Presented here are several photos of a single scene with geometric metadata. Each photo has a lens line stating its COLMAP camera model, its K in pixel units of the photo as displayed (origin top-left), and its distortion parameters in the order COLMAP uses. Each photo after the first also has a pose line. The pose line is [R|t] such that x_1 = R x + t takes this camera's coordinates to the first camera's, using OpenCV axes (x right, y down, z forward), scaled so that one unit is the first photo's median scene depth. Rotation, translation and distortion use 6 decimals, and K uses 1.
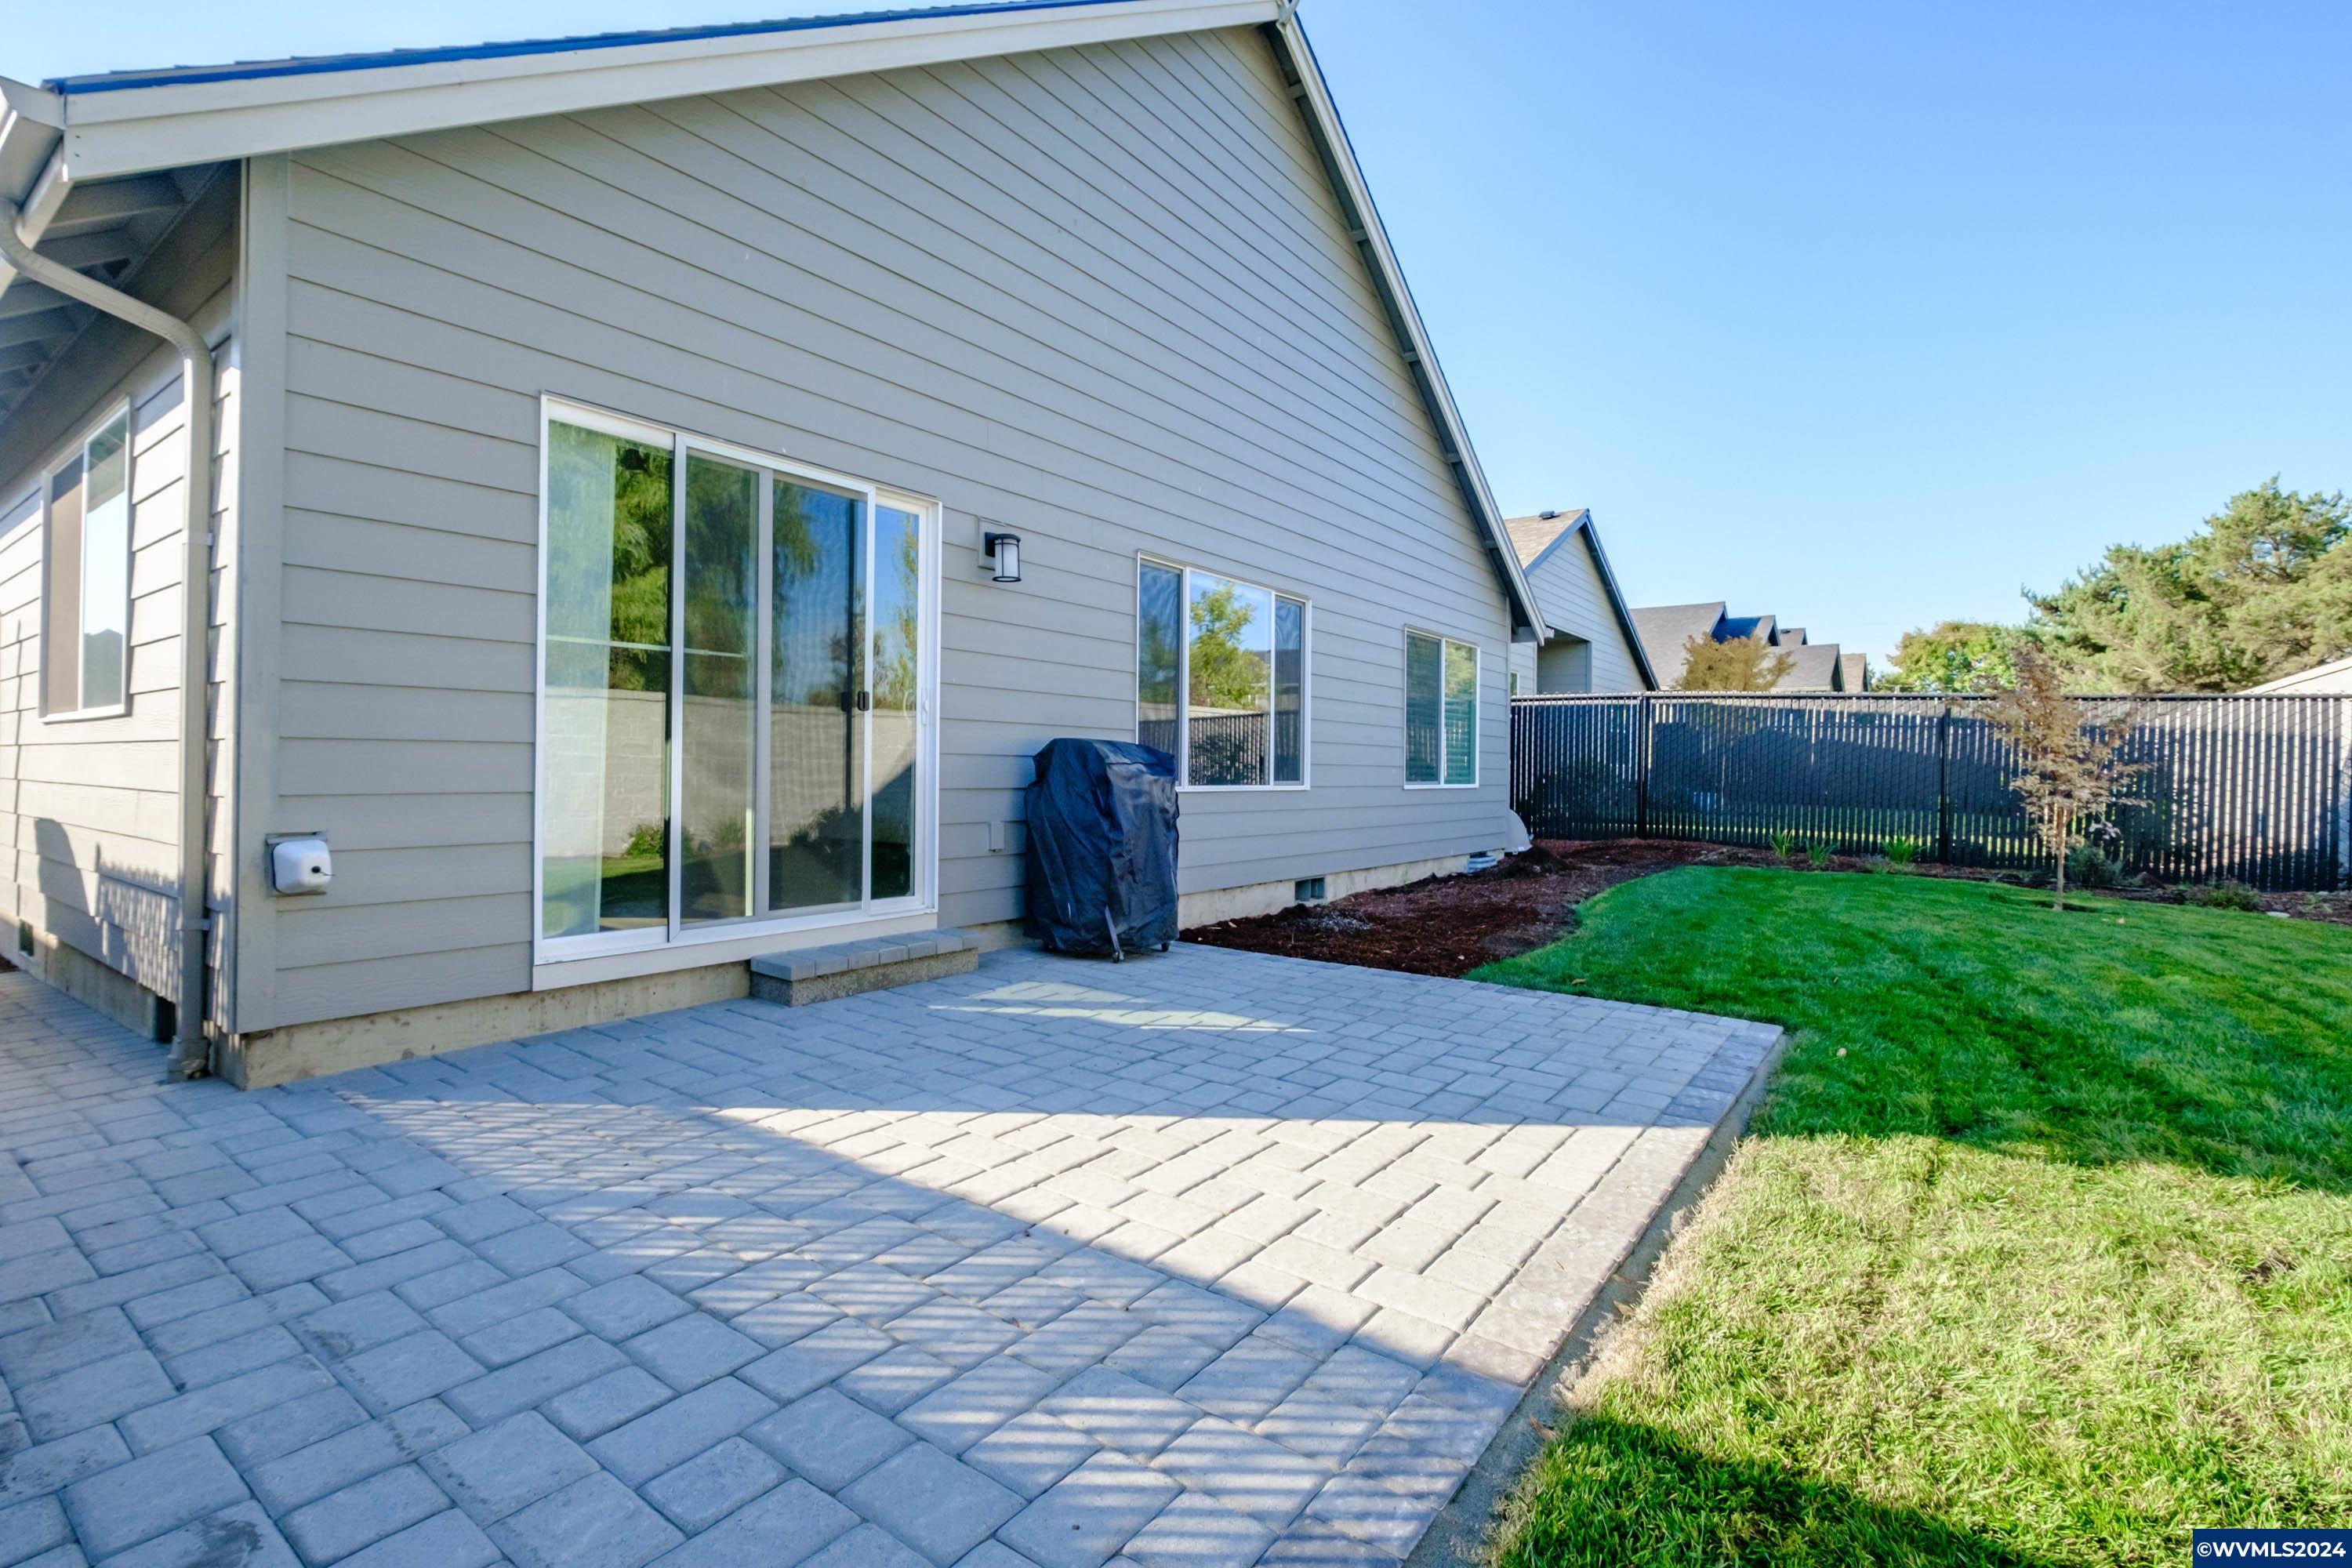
lens RADIAL K [[1072.5, 0, 1176.0], [0, 1072.5, 784.0], [0, 0, 1]] dist [-0.001376, -0.000068]
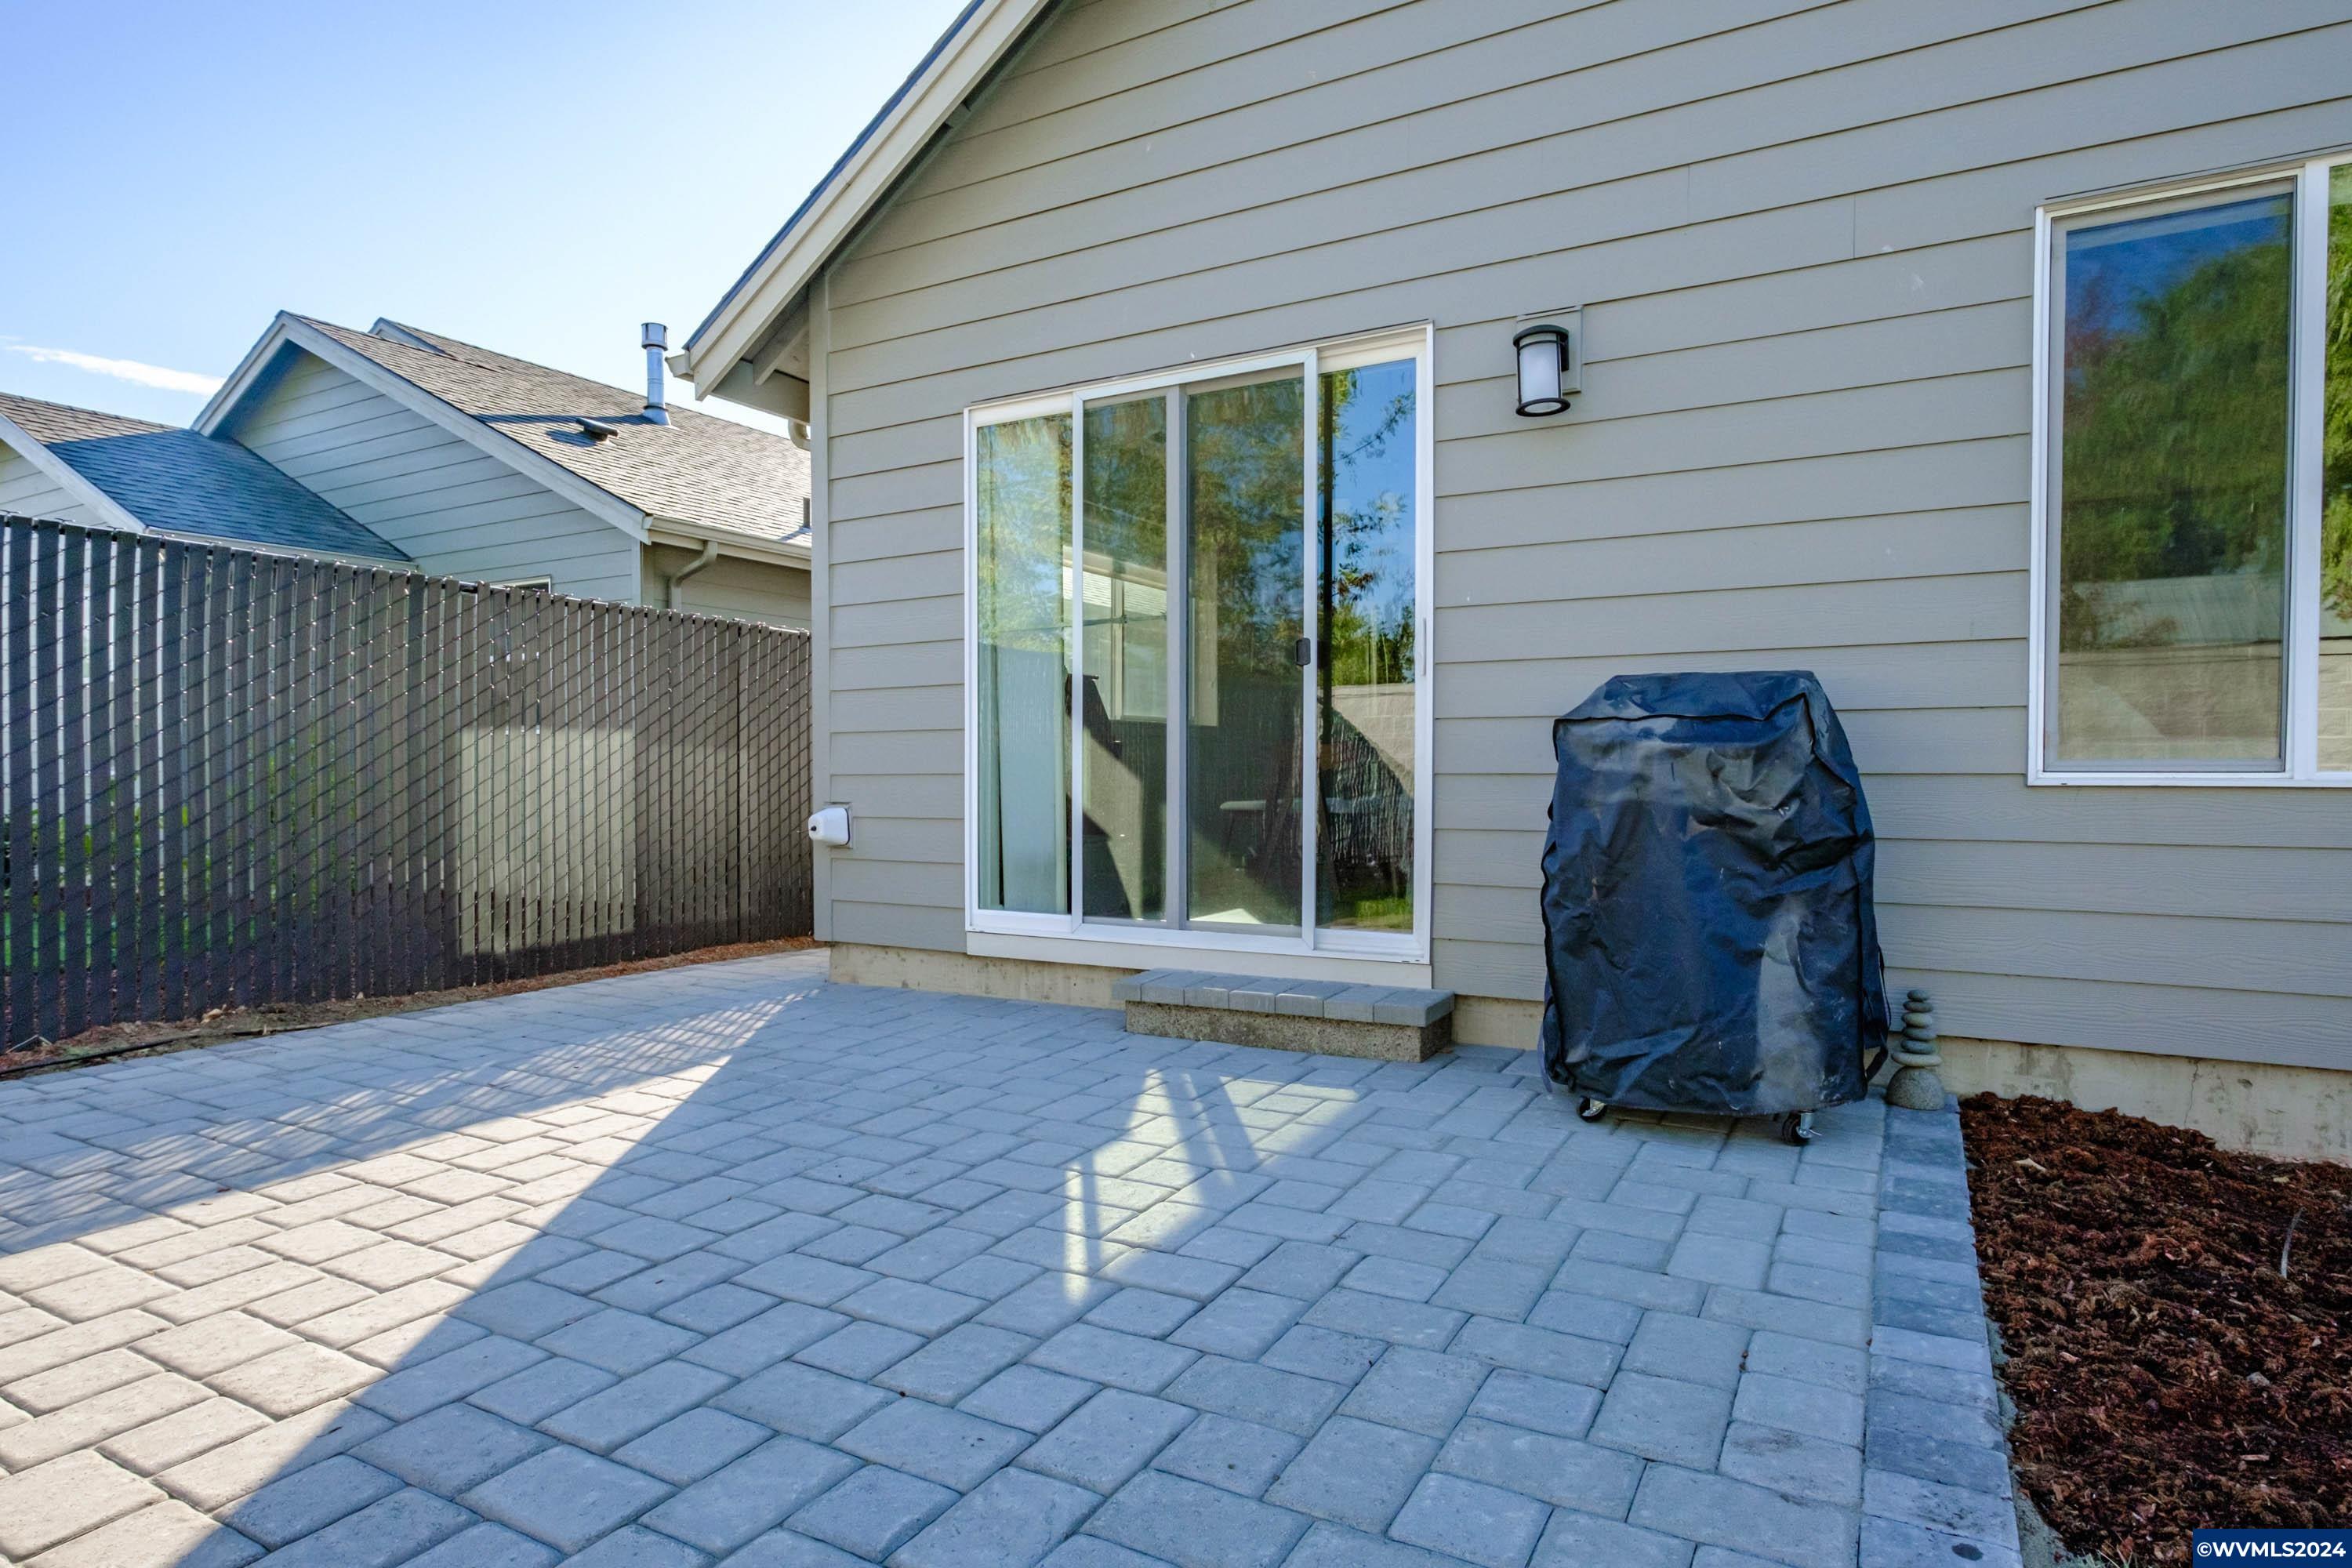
lens RADIAL K [[1235.9, 0, 1176.0], [0, 1235.9, 784.0], [0, 0, 1]] dist [0.002176, -0.000904]
pose [[0.125669, -0.003187, -0.992067, 0.677691], [-0.005906, 0.999975, -0.003961, 0.023151], [0.992055, 0.006357, 0.125647, 1.046159]]
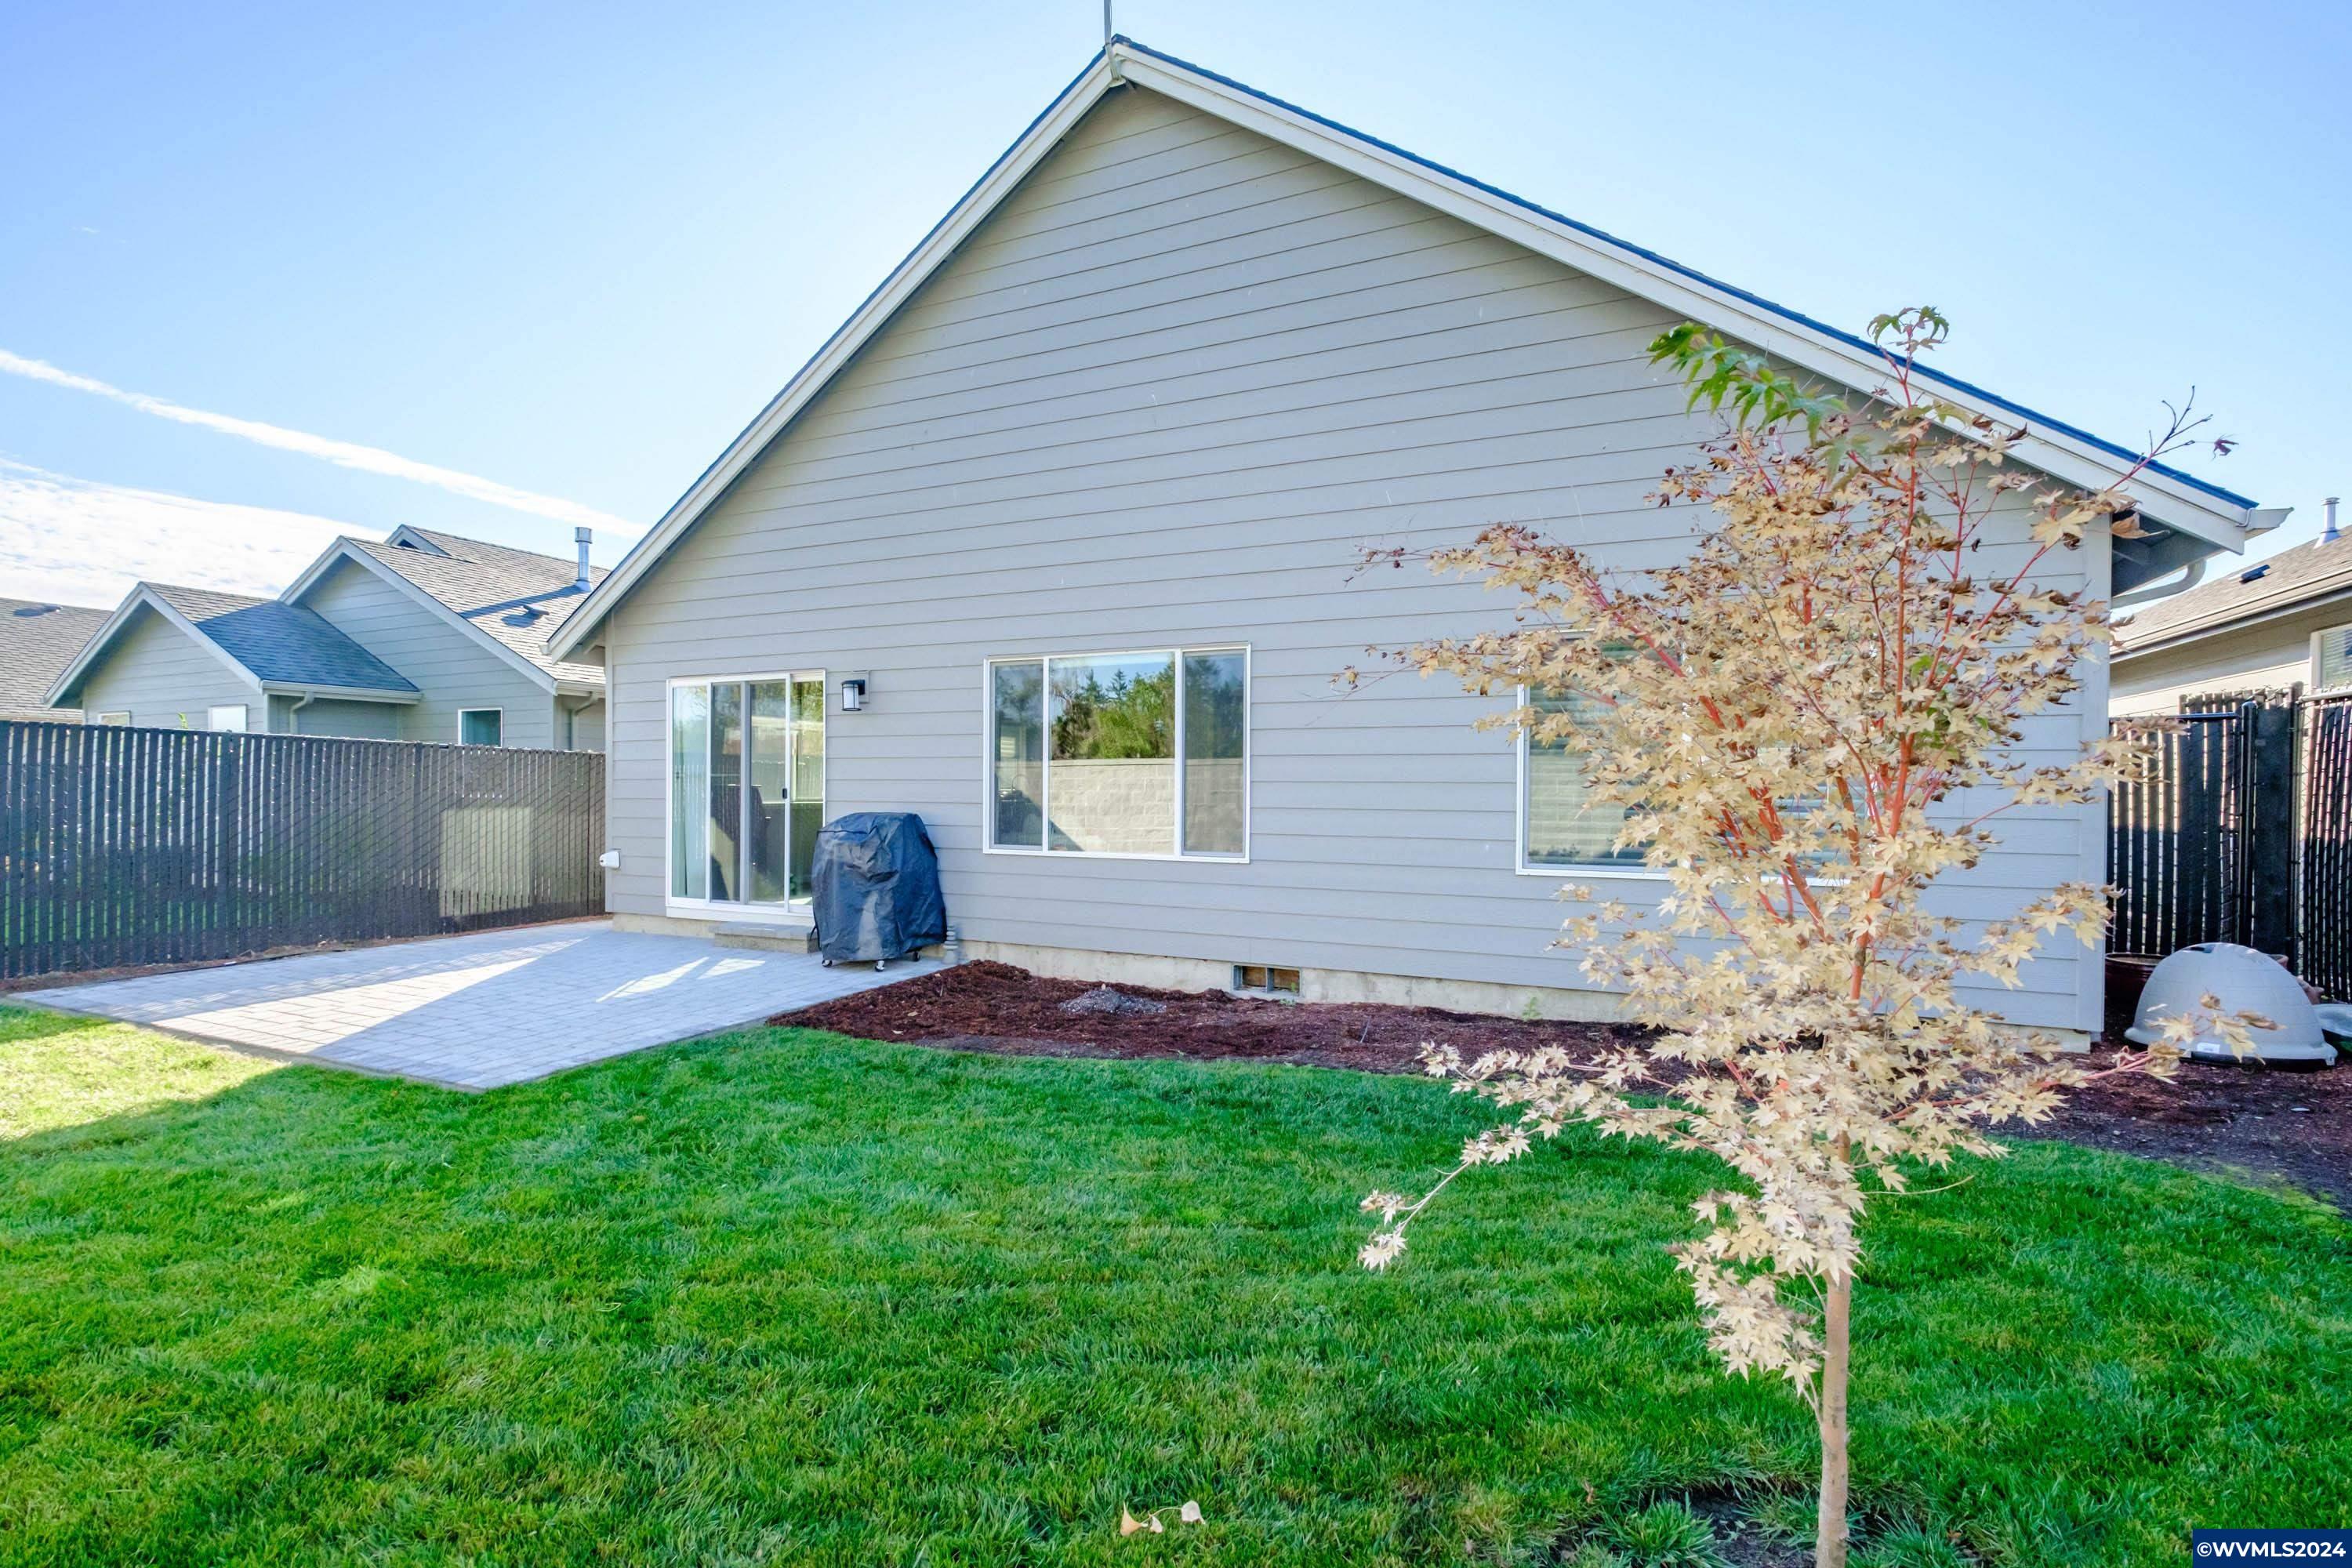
lens RADIAL K [[1072.5, 0, 1176.0], [0, 1072.5, 784.0], [0, 0, 1]] dist [-0.001376, -0.000068]
pose [[0.185975, -0.016981, -0.982408, 2.075878], [-0.014774, 0.999689, -0.020077, -0.082879], [0.982443, 0.018248, 0.185667, 1.690773]]
